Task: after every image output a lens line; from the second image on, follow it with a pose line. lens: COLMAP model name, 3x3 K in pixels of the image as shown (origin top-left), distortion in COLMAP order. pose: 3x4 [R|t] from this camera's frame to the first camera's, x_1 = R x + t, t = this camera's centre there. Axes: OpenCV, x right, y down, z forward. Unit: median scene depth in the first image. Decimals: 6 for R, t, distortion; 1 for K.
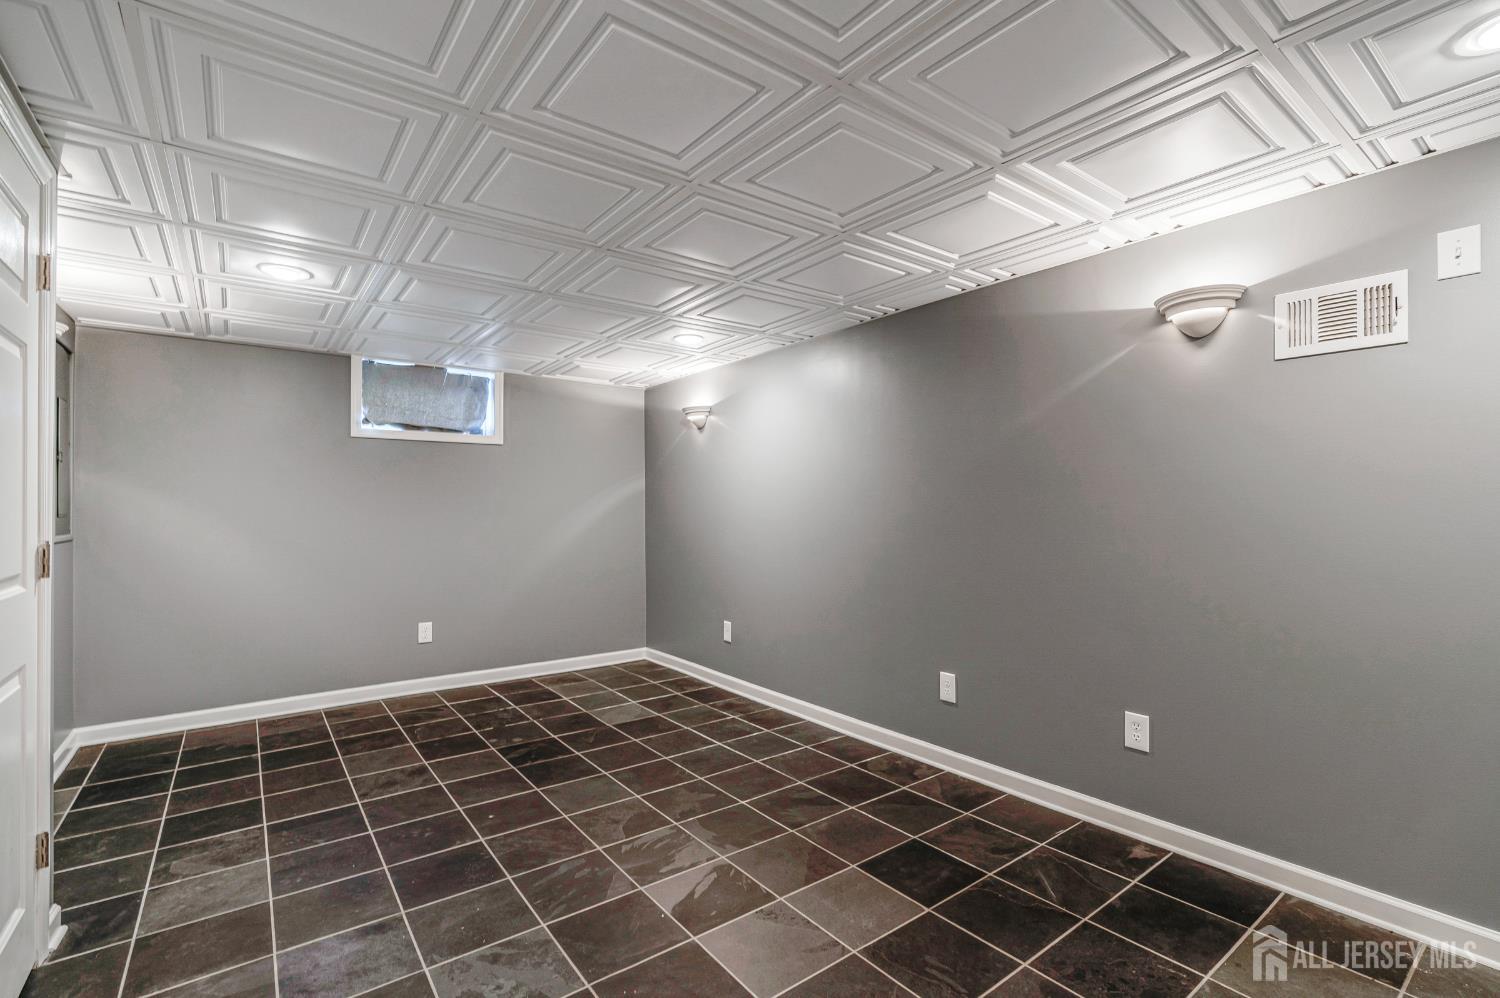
lens RADIAL K [[681.1, 0, 757.0], [0, 681.1, 500.7], [0, 0, 1]] dist [-0.001664, 0.001284]
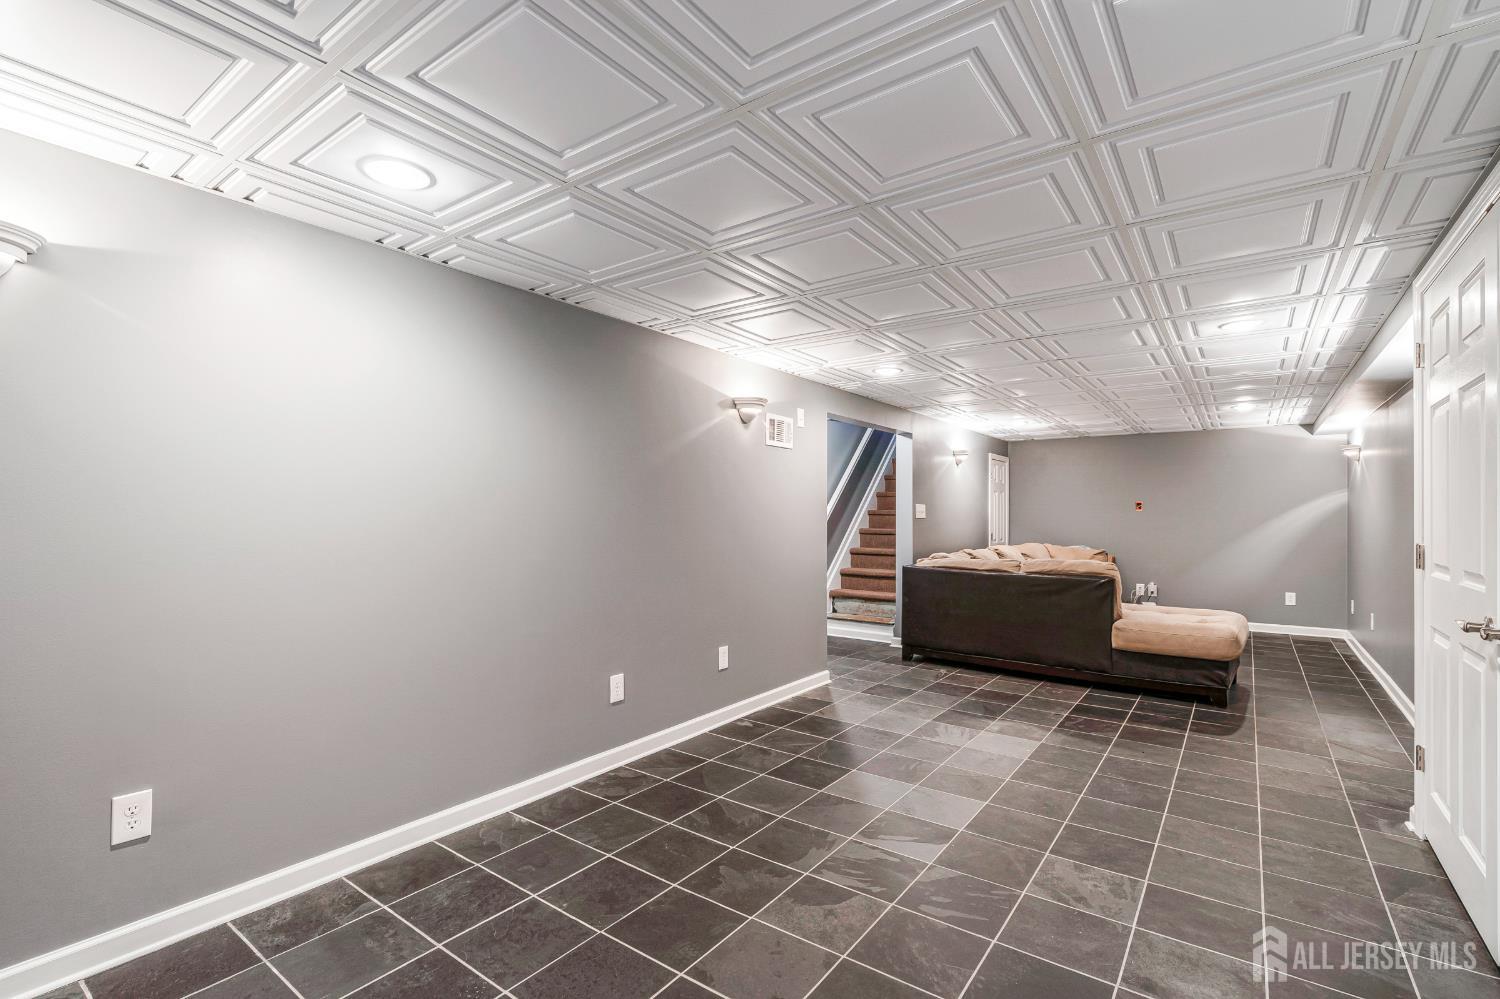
lens RADIAL K [[681.1, 0, 756.2], [0, 681.1, 509.9], [0, 0, 1]] dist [-0.001664, 0.001284]
pose [[-0.287579, 0.010934, 0.957694, -0.971624], [-0.012951, 0.999799, -0.015304, 0.014726], [-0.957669, -0.016804, -0.287380, 1.347592]]
